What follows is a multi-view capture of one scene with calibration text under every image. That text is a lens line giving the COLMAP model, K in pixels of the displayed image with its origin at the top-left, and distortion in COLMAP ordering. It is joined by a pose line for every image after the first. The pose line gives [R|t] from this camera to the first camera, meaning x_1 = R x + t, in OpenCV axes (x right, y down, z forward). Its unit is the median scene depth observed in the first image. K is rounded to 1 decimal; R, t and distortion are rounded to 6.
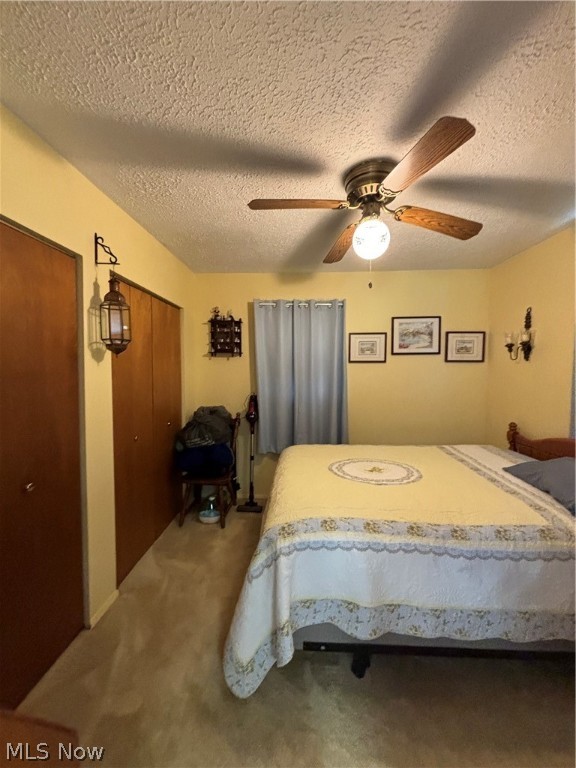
lens RADIAL K [[308.2, 0, 289.2], [0, 308.2, 382.8], [0, 0, 1]] dist [-0.000788, -0.000120]
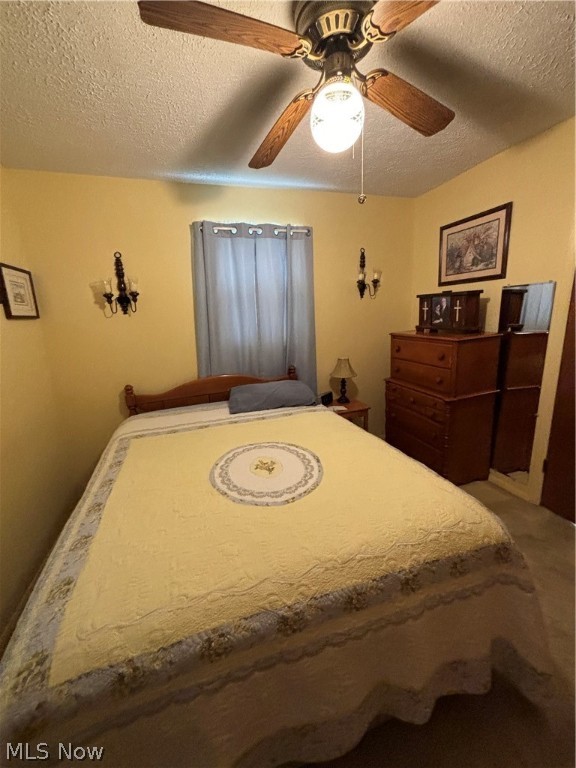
lens RADIAL K [[328.5, 0, 288.0], [0, 328.5, 384.0], [0, 0, 1]] dist [-0.000537, -0.000138]
pose [[-0.340887, -0.178551, 0.922993, -0.352856], [0.128203, 0.963797, 0.233794, -0.043085], [-0.931322, 0.198028, -0.305655, 1.151169]]
